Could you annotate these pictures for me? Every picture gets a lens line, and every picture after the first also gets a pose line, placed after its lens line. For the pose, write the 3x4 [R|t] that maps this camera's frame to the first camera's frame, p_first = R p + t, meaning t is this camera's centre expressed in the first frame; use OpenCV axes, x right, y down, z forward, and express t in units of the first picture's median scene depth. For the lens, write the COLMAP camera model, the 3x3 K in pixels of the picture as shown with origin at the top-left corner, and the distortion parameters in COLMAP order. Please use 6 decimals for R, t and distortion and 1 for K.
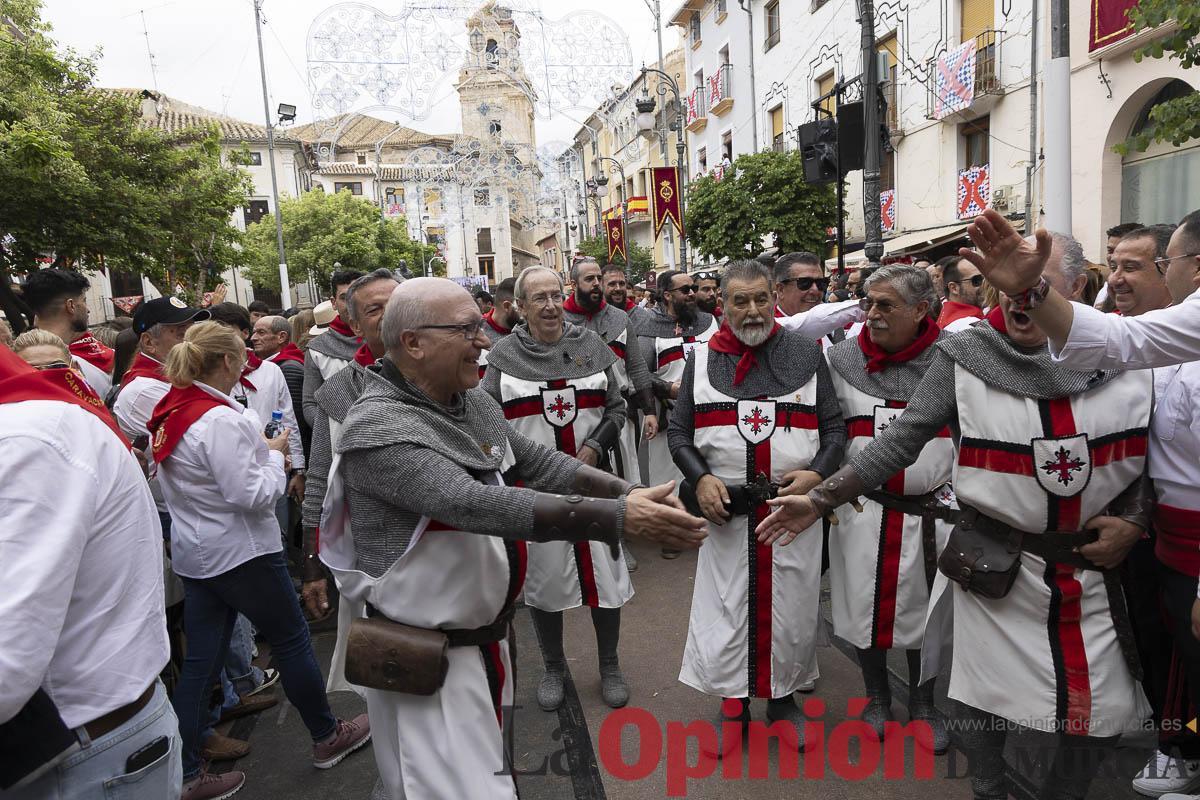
lens RADIAL K [[799.3, 0, 600.7], [0, 799.3, 405.6], [0, 0, 1]] dist [0.001325, 0.000510]
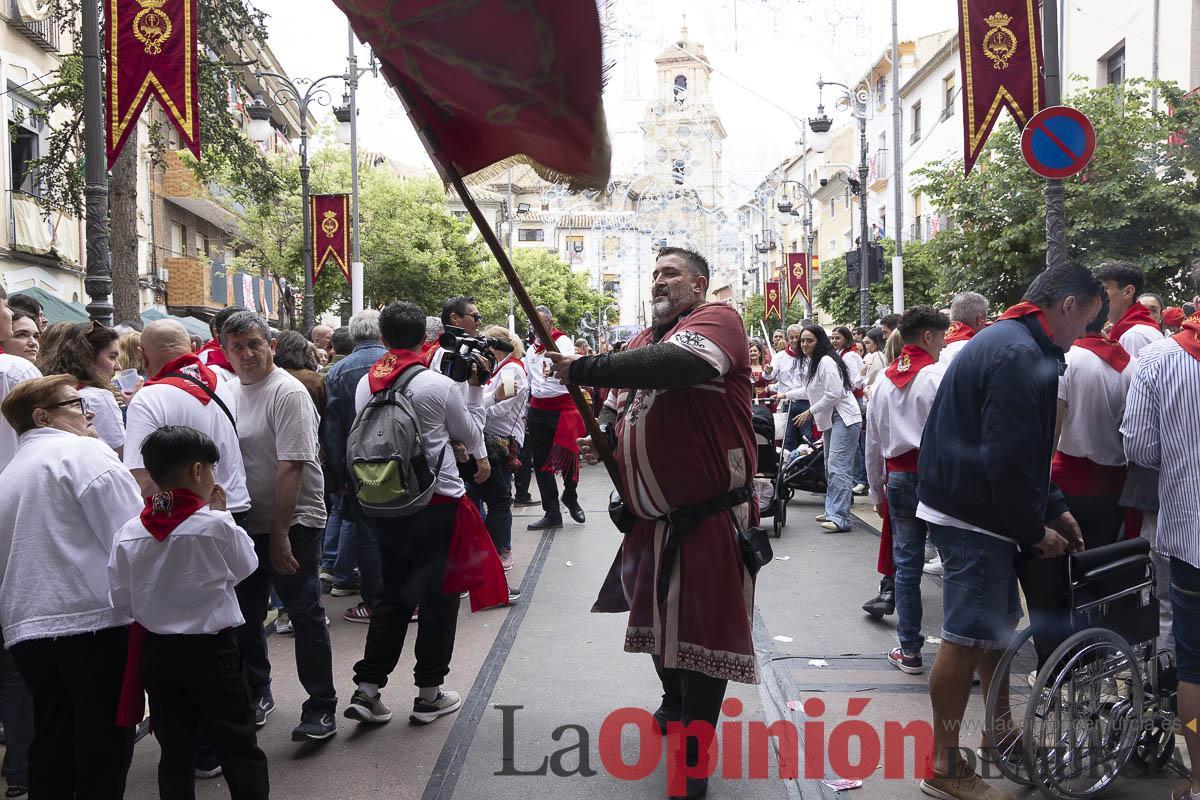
lens RADIAL K [[970.9, 0, 618.0], [0, 970.9, 391.8], [0, 0, 1]] dist [0.039461, -0.024014]
pose [[0.982367, 0.055224, -0.178620, 0.082016], [-0.070926, 0.994043, -0.082751, 0.072593], [0.172986, 0.093961, 0.980432, -0.540899]]
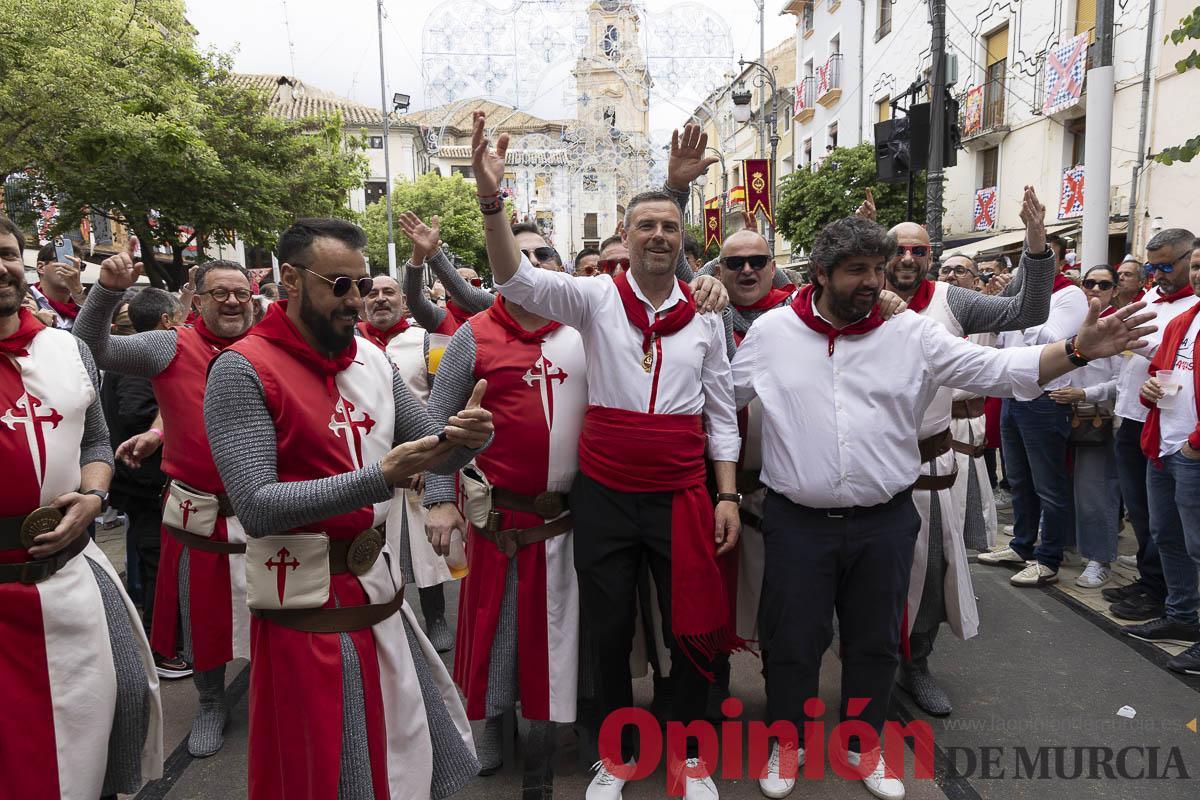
lens RADIAL K [[799.3, 0, 601.9], [0, 799.3, 402.3], [0, 0, 1]] dist [0.001325, 0.000510]
pose [[0.990425, 0.056756, -0.125847, 0.027934], [-0.055140, 0.998346, 0.016294, 0.002539], [0.126563, -0.009198, 0.991916, -0.027620]]
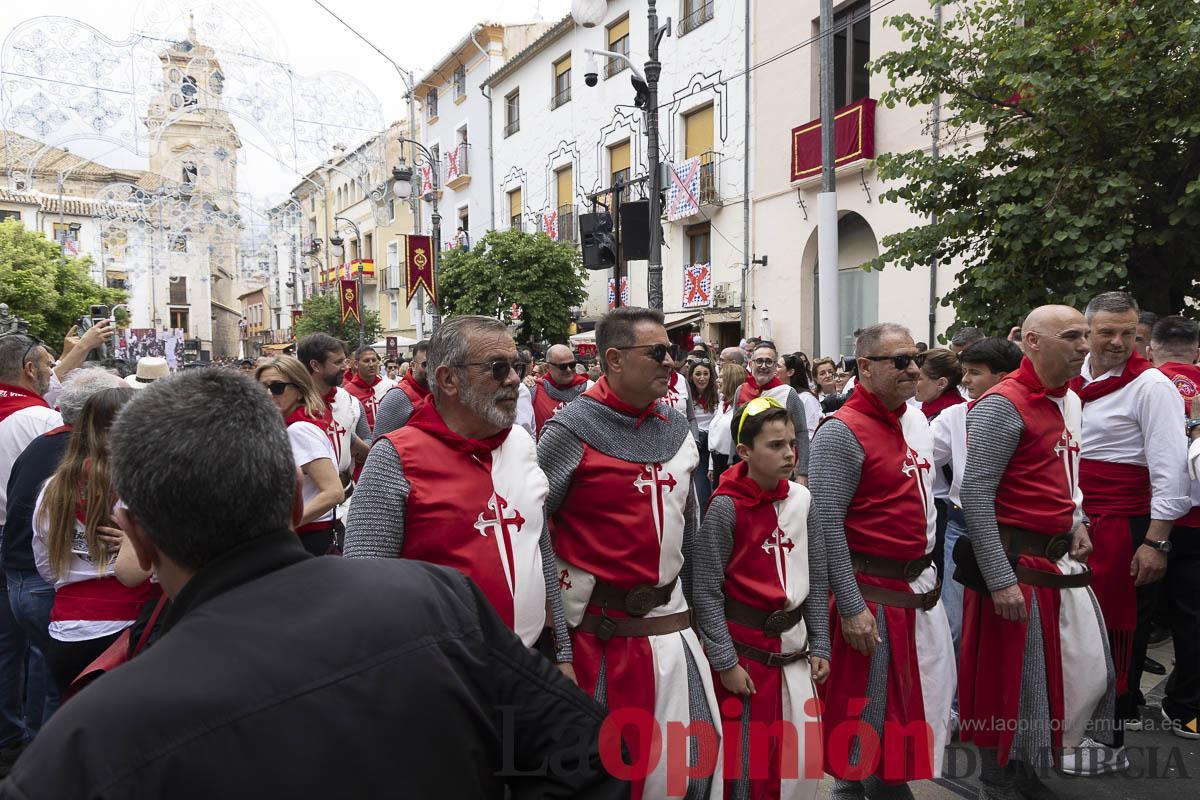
lens RADIAL K [[799.3, 0, 603.4], [0, 799.3, 394.5], [0, 0, 1]] dist [0.001325, 0.000510]
pose [[0.932741, 0.032171, 0.359108, -0.055017], [0.002885, 0.995313, -0.096658, -0.000639], [-0.360535, 0.091193, 0.928277, -0.000326]]
